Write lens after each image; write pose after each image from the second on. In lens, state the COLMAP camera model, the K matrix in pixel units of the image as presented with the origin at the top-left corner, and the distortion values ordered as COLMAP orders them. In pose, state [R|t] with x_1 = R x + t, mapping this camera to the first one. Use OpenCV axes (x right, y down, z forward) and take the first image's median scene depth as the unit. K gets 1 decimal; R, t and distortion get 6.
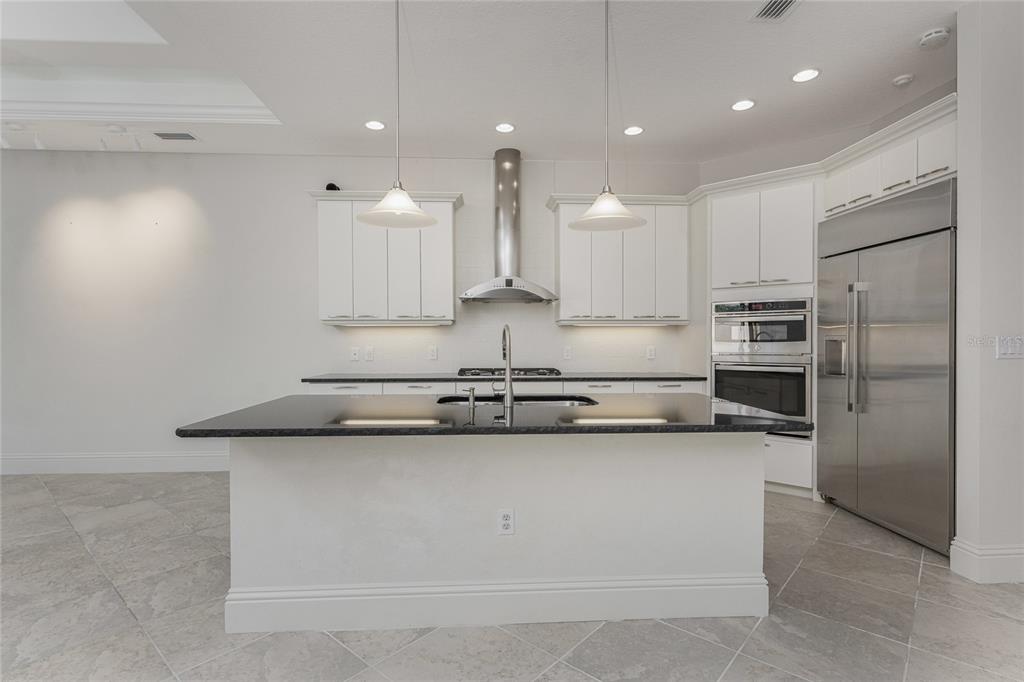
lens RADIAL K [[499.3, 0, 524.5], [0, 499.3, 340.6], [0, 0, 1]] dist [0.000323, 0.001391]
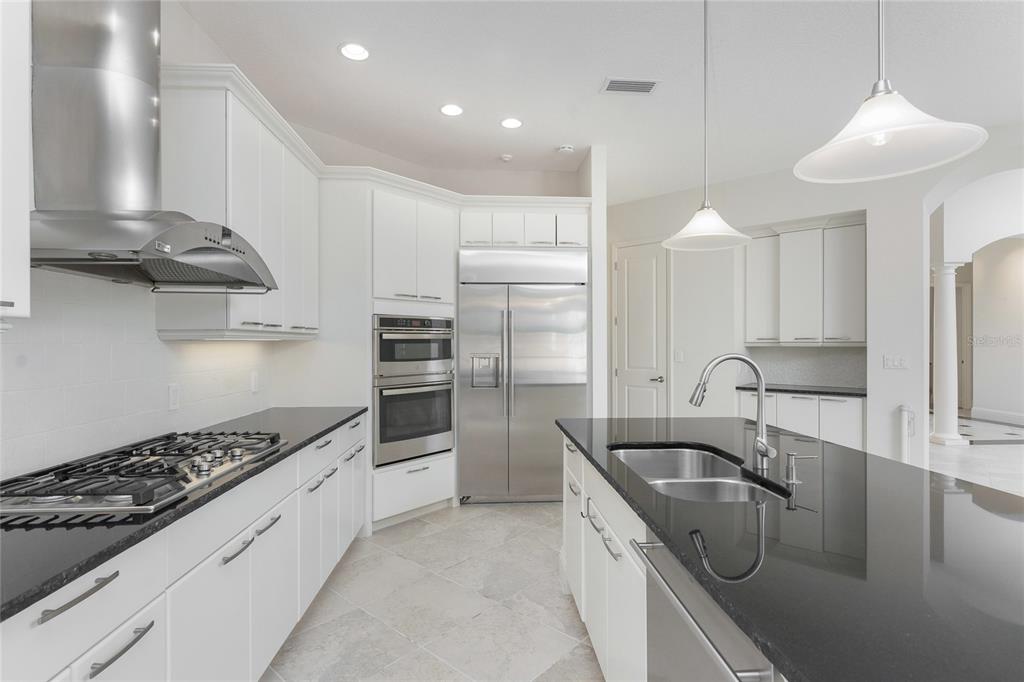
lens RADIAL K [[499.3, 0, 492.0], [0, 499.3, 341.3], [0, 0, 1]] dist [0.000323, 0.001391]
pose [[0.038561, 0.002674, 0.999253, -0.483914], [0.009502, 0.999950, -0.003043, -0.031551], [-0.999211, 0.009612, 0.038533, 0.866896]]
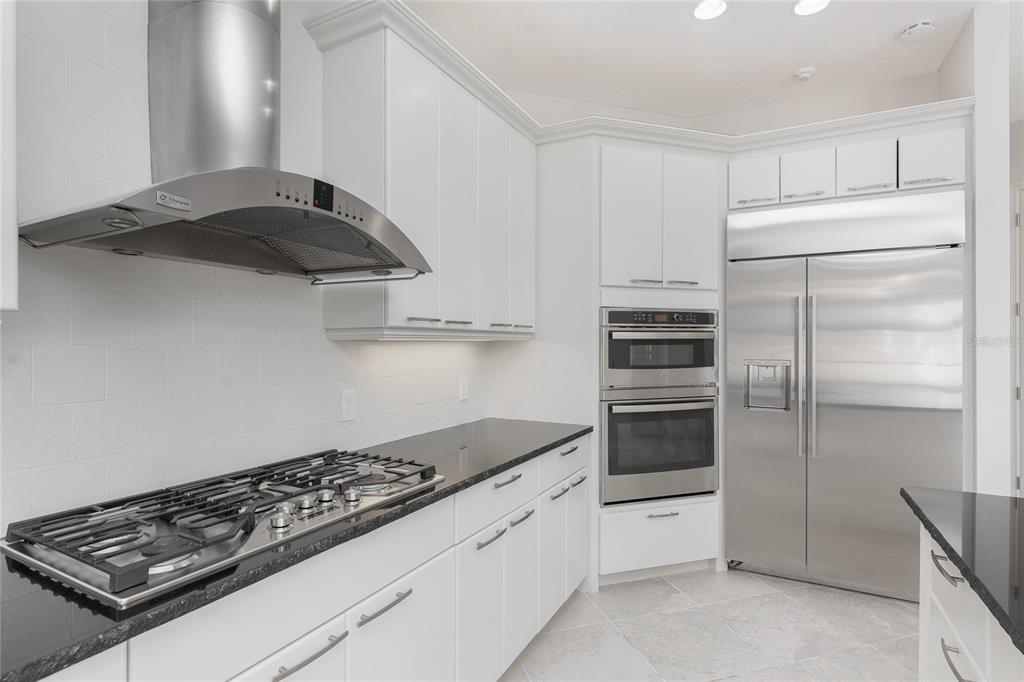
lens RADIAL K [[499.3, 0, 505.3], [0, 499.3, 343.1], [0, 0, 1]] dist [0.000323, 0.001391]
pose [[0.536338, 0.000940, 0.844003, -0.249204], [0.005511, 0.999974, -0.004615, -0.032383], [-0.843985, 0.007126, 0.536319, 0.853874]]
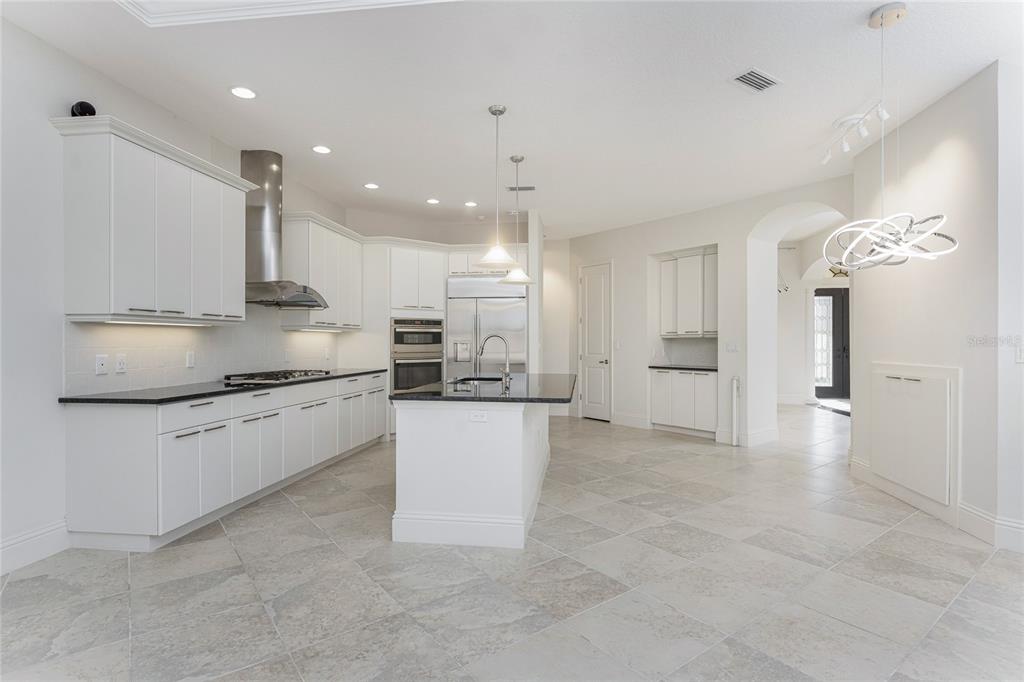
lens RADIAL K [[499.3, 0, 496.9], [0, 499.3, 344.2], [0, 0, 1]] dist [0.000323, 0.001391]
pose [[0.226037, -0.001296, 0.974118, -1.094341], [0.006980, 0.999976, -0.000290, 0.004281], [-0.974094, 0.006865, 0.226040, 0.411313]]
